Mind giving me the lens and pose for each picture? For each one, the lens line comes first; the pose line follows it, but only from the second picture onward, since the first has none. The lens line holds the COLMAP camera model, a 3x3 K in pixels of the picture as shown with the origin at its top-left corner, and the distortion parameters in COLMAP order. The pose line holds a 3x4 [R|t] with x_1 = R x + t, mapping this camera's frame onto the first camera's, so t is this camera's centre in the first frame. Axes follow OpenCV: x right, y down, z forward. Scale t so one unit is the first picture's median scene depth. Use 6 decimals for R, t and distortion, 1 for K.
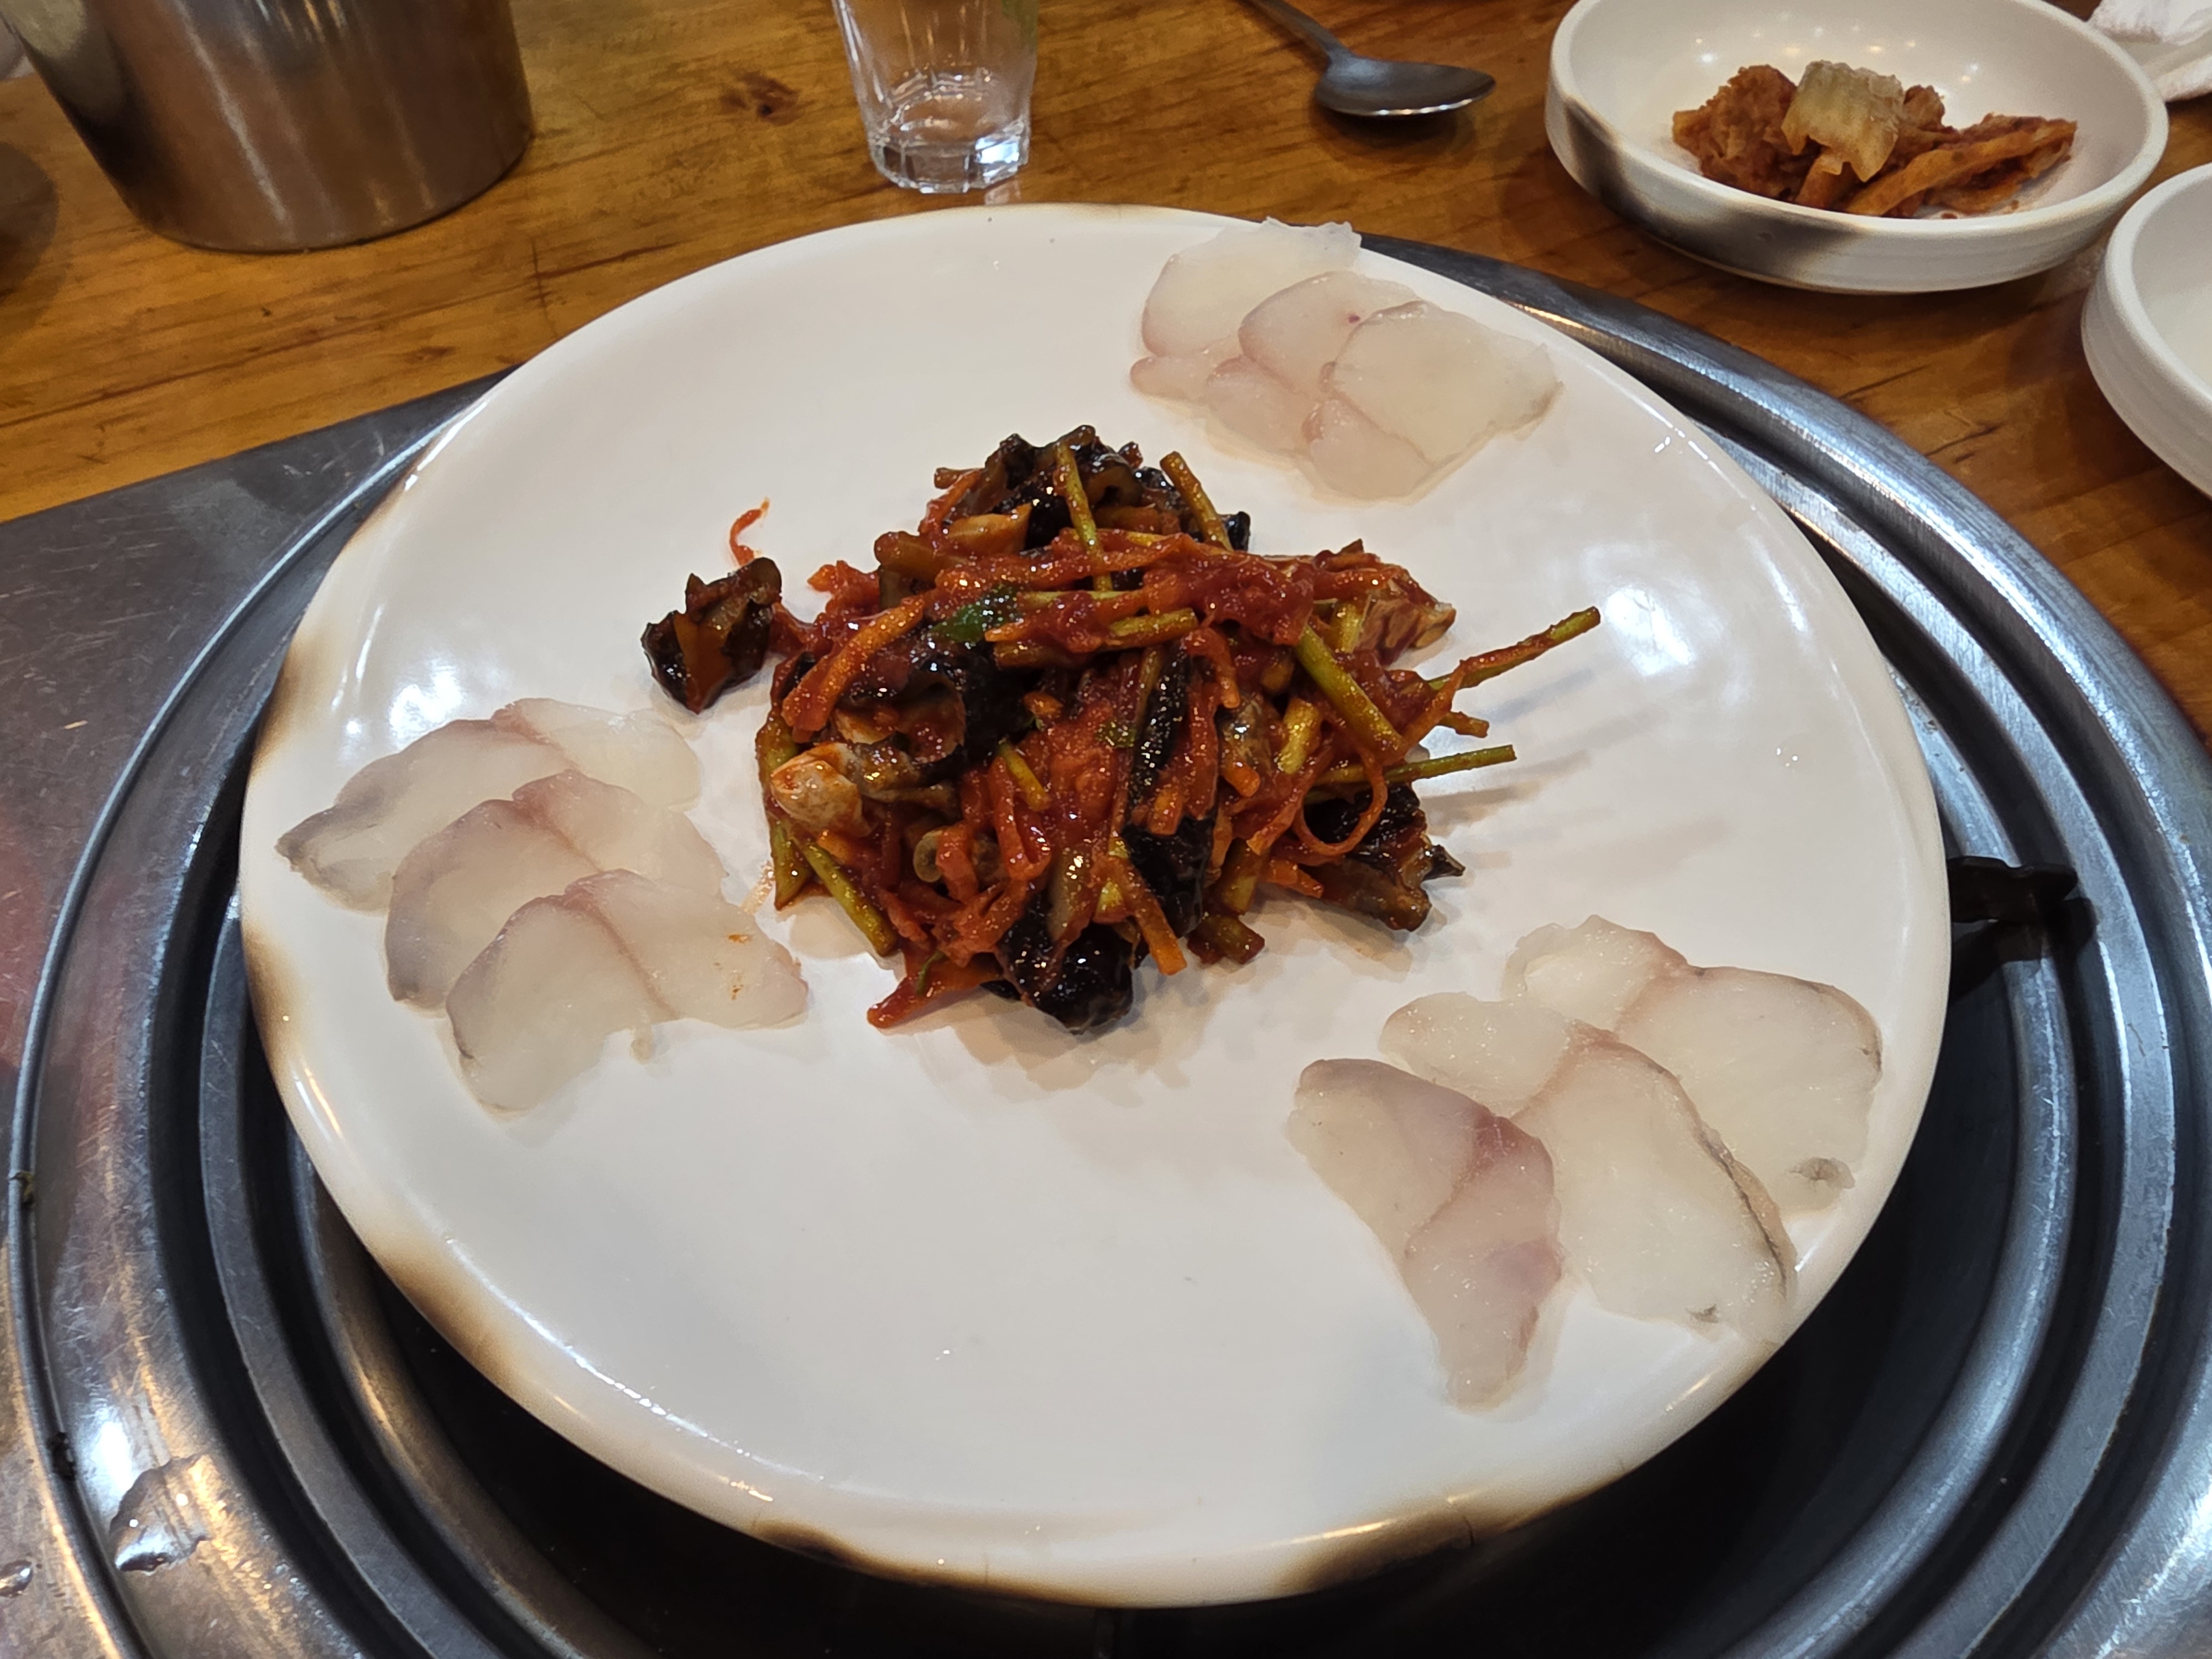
lens RADIAL K [[1461.4, 0, 1104.4], [0, 1461.4, 905.5], [0, 0, 1]] dist [-0.003013, -0.000638]
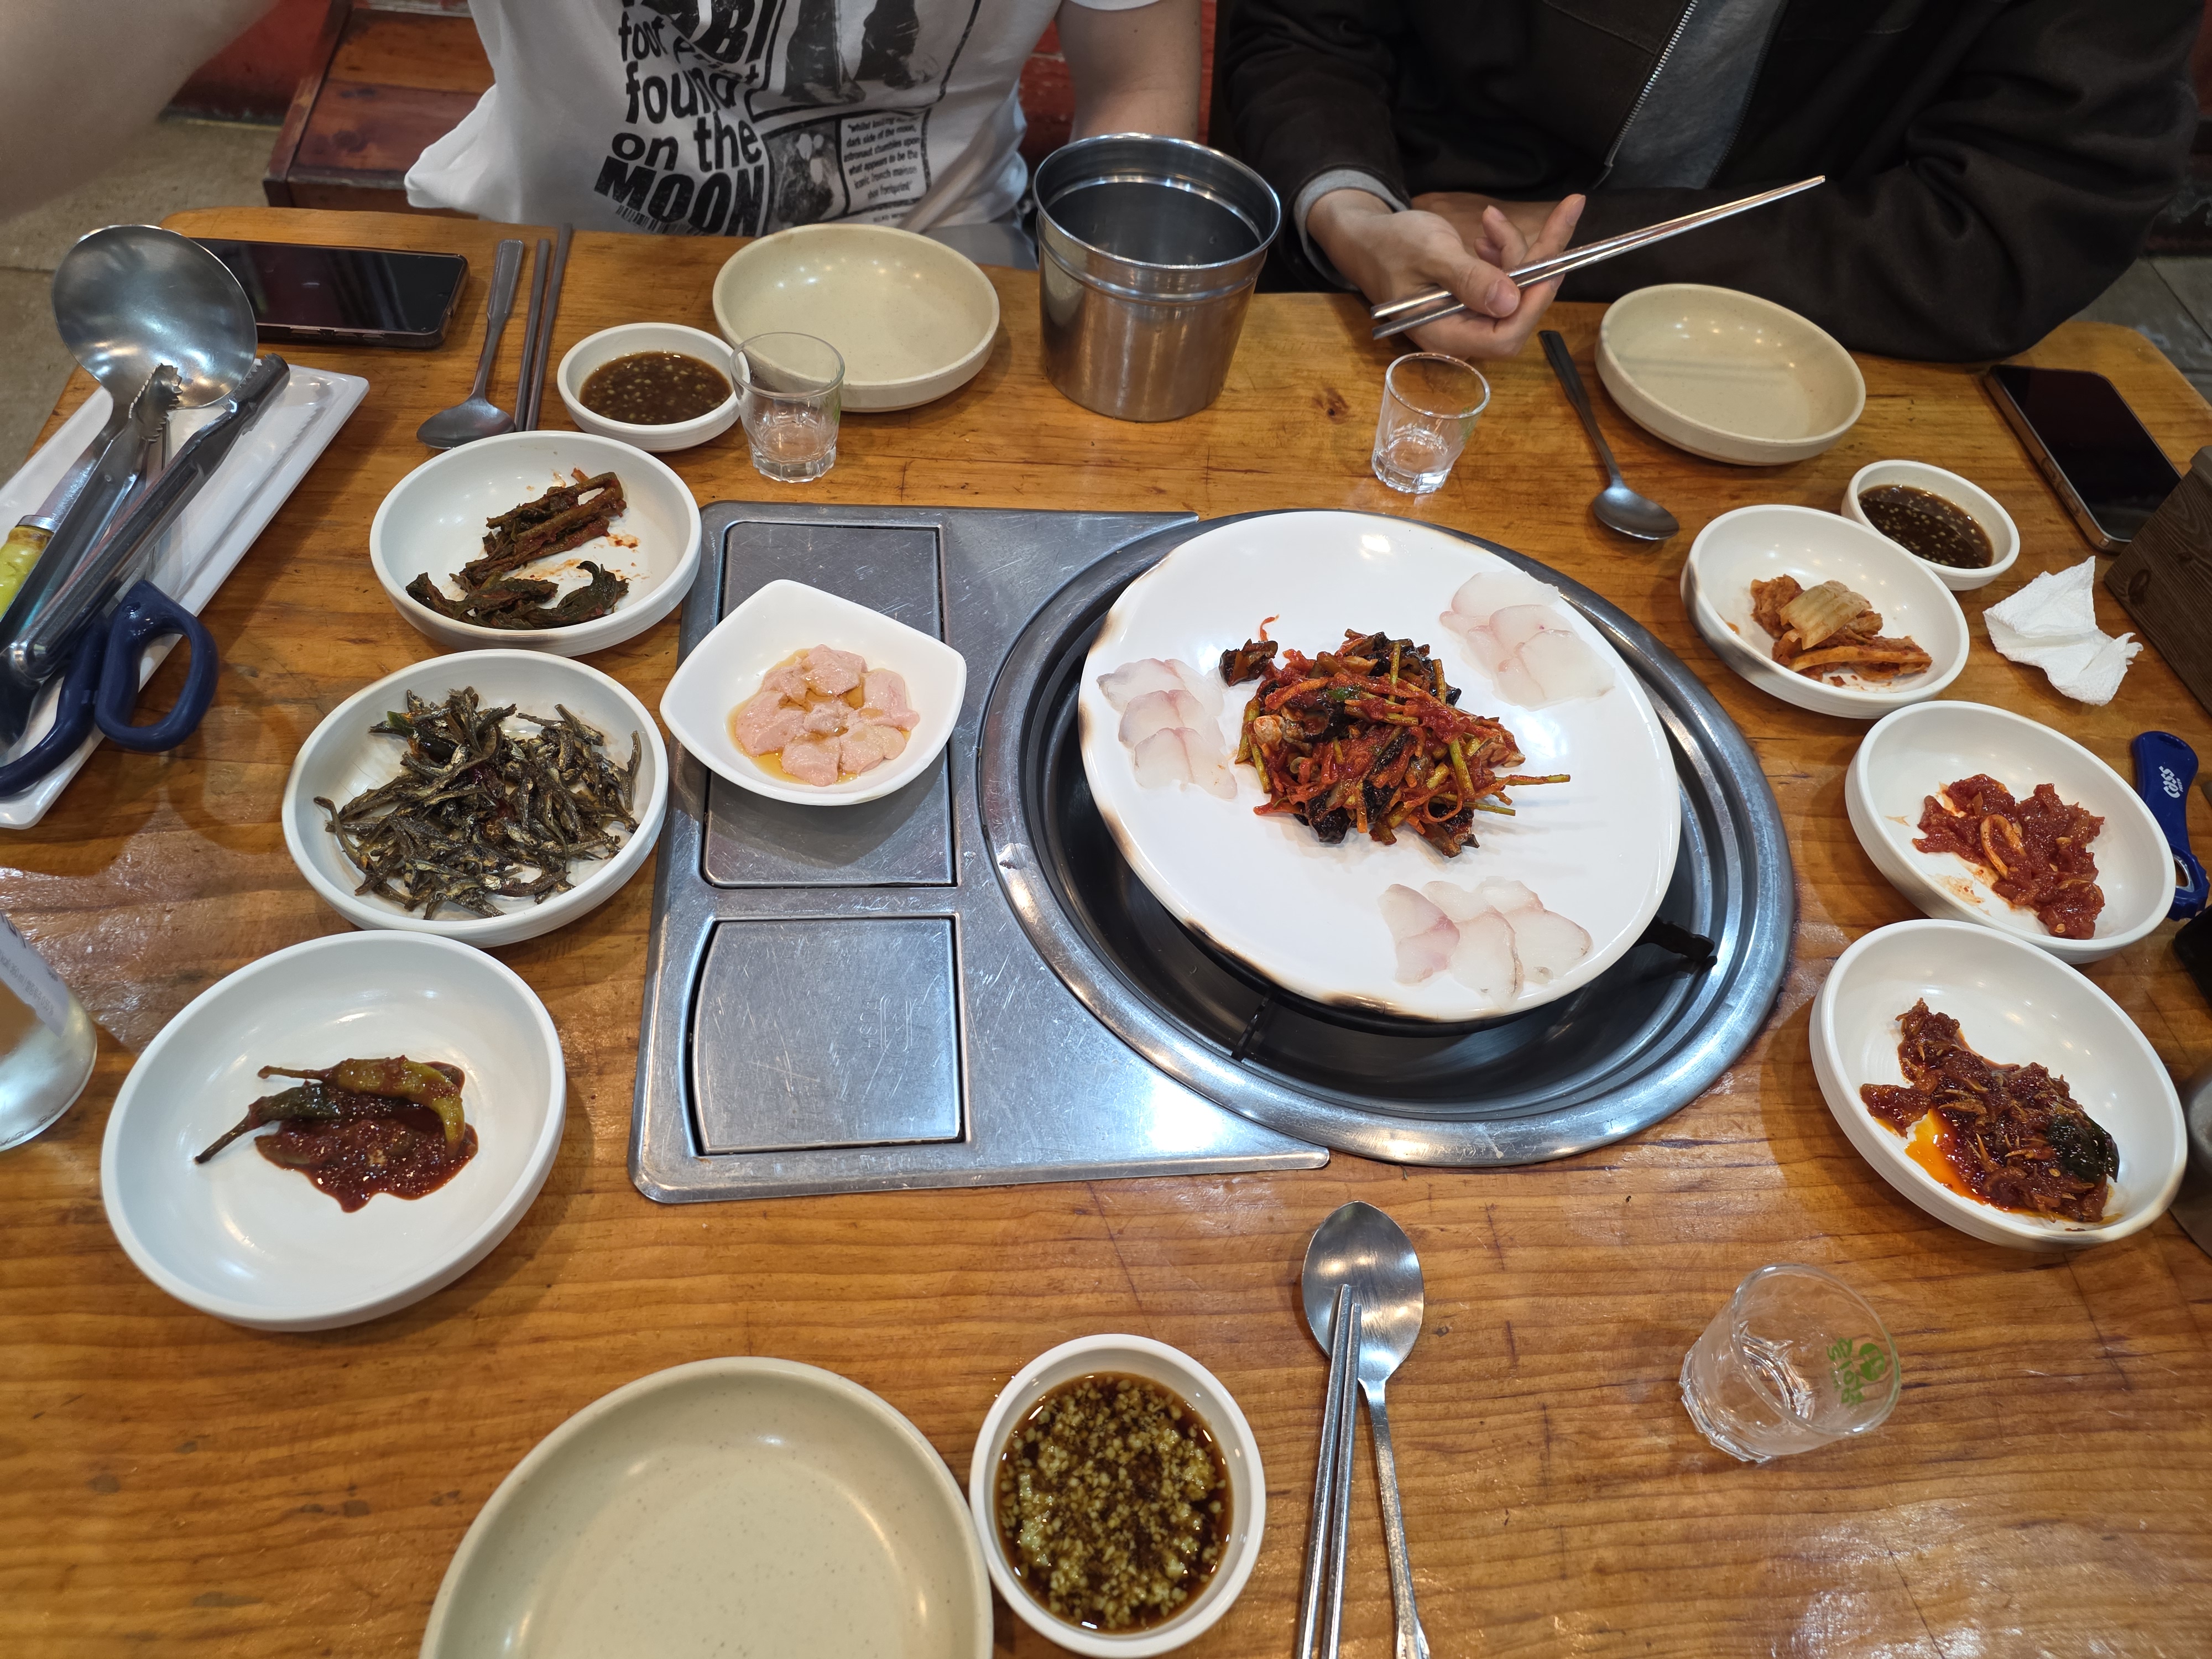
lens RADIAL K [[1487.9, 0, 1101.8], [0, 1487.9, 835.4], [0, 0, 1]] dist [0.017812, -0.005619]
pose [[0.912033, 0.380656, -0.152633, 0.027230], [-0.388548, 0.921101, -0.024547, 0.293176], [0.131246, 0.081693, 0.987978, -1.791459]]
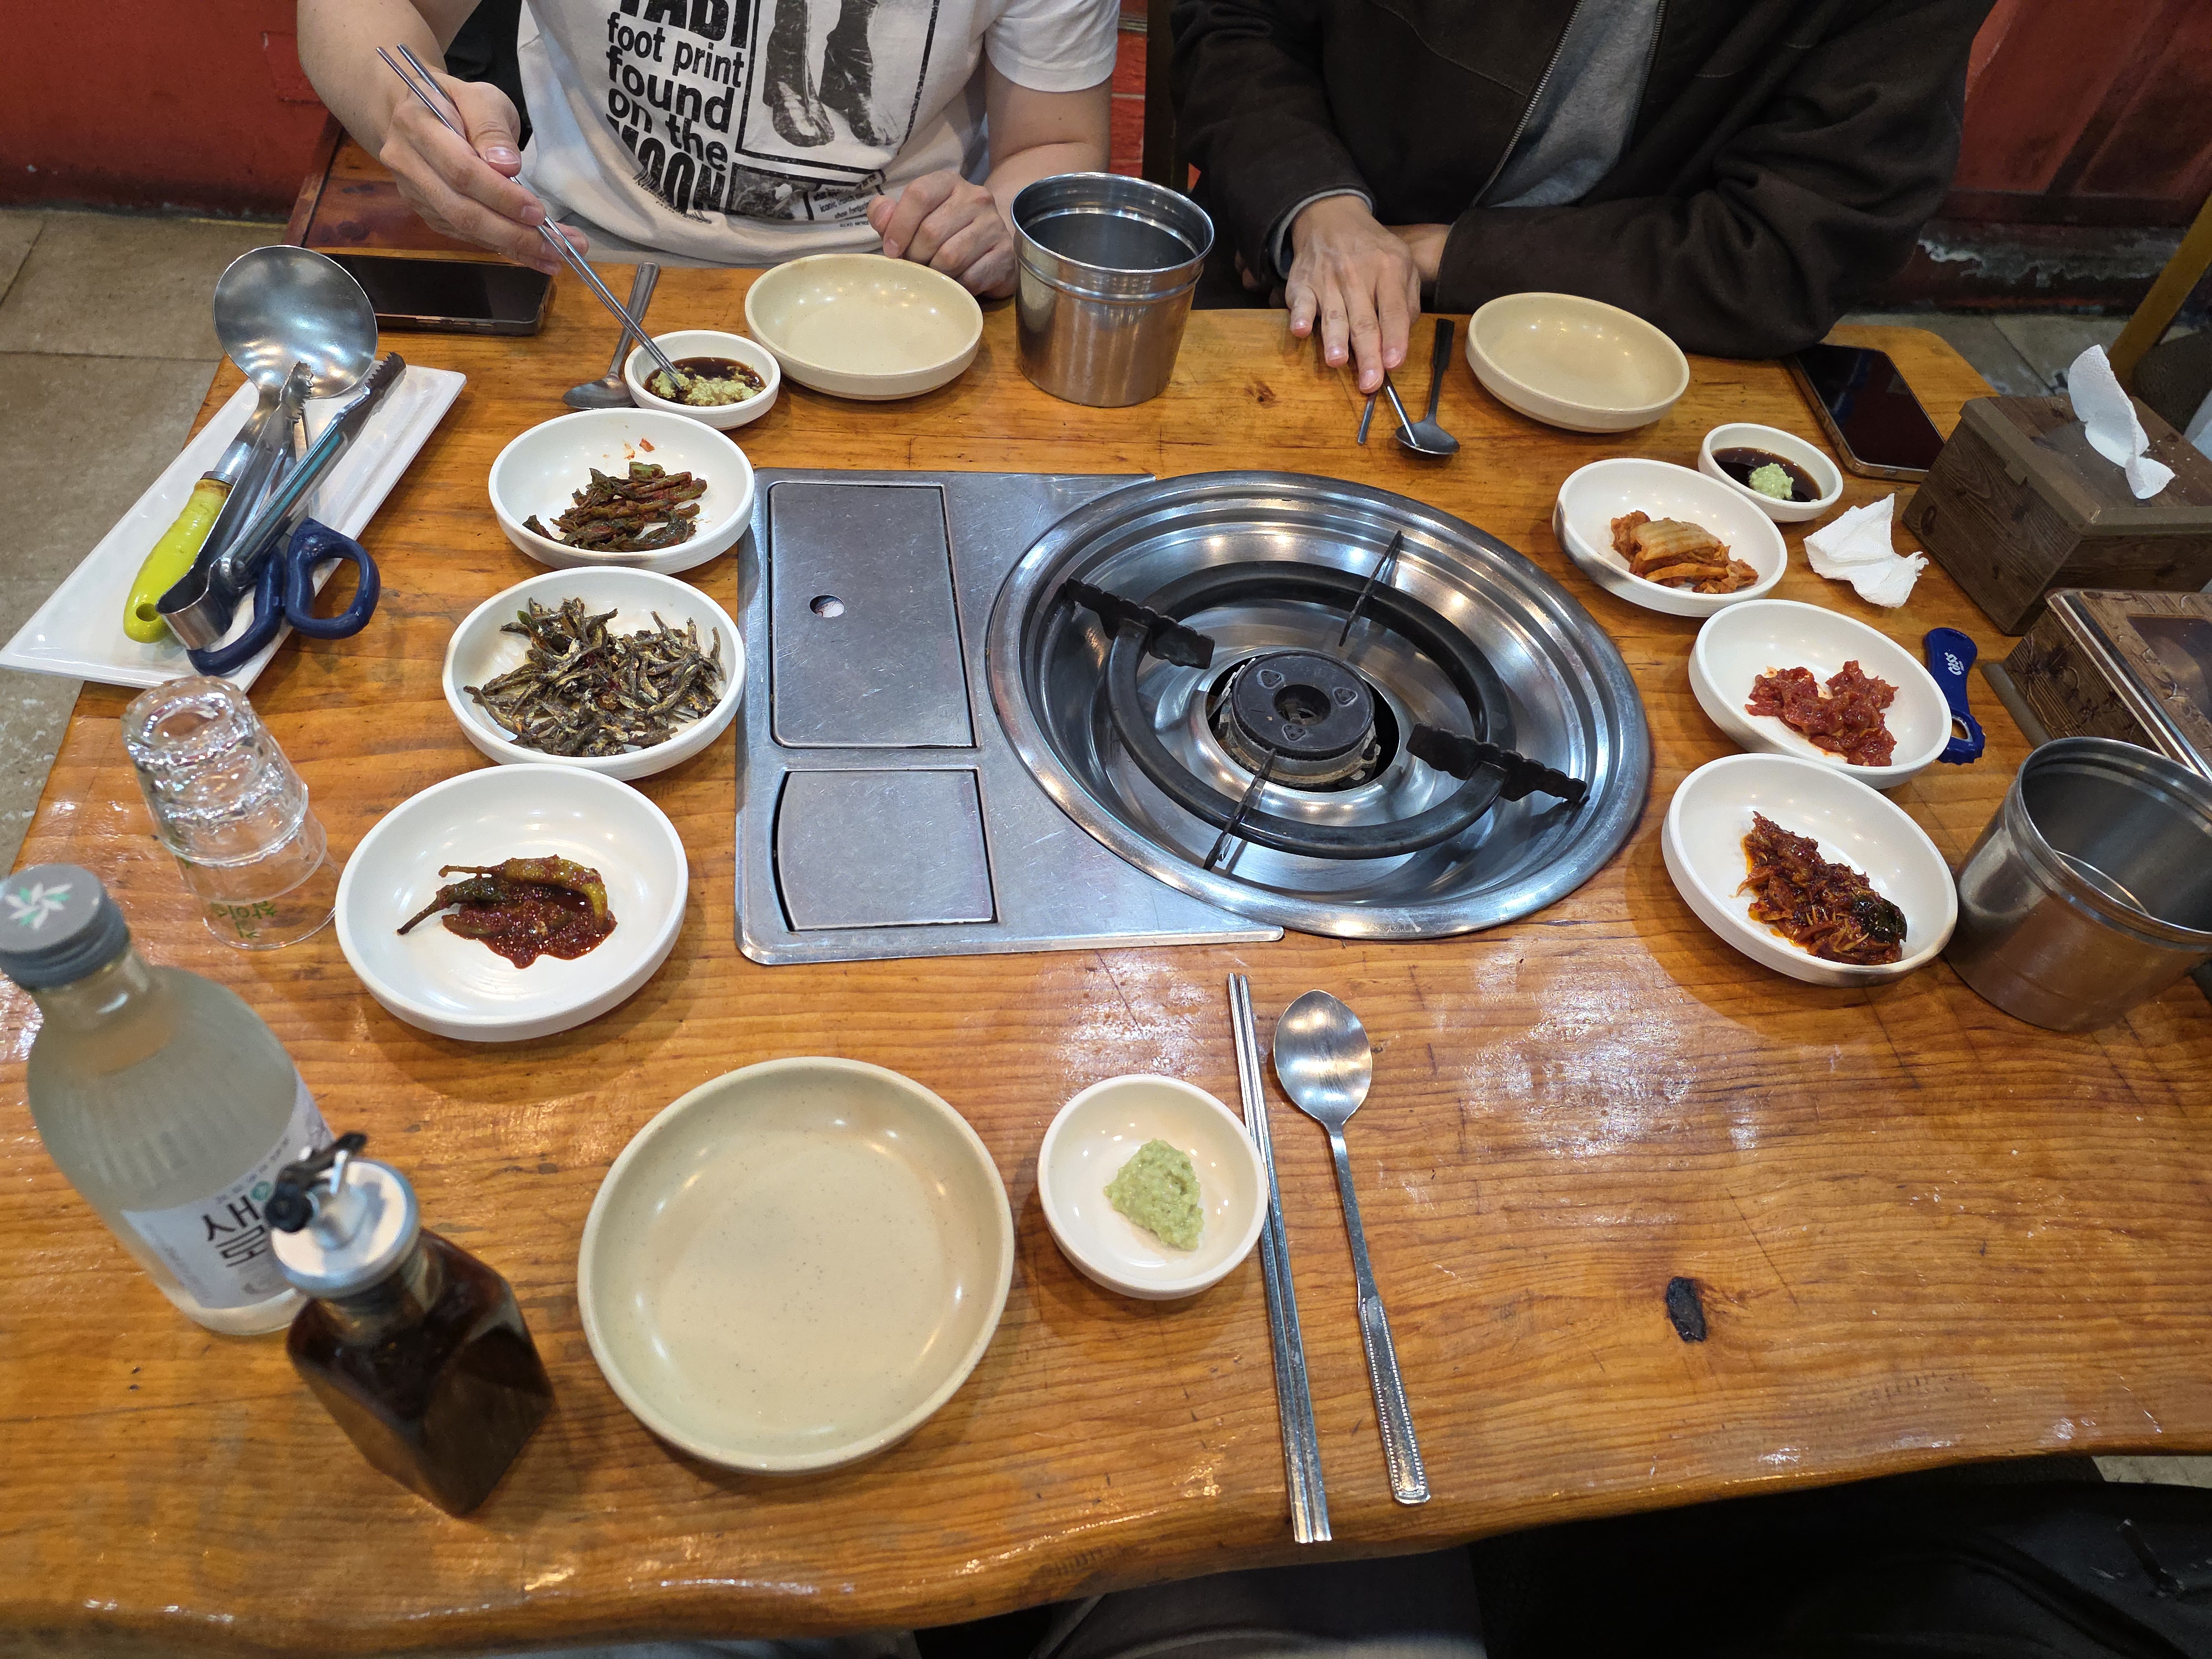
lens RADIAL K [[1485.7, 0, 1077.2], [0, 1485.7, 828.9], [0, 0, 1]] dist [0.081151, -0.106557]
pose [[0.926562, 0.344184, -0.151725, 0.187794], [-0.360596, 0.927564, -0.097951, 0.817212], [0.107022, 0.145469, 0.983557, -2.384965]]
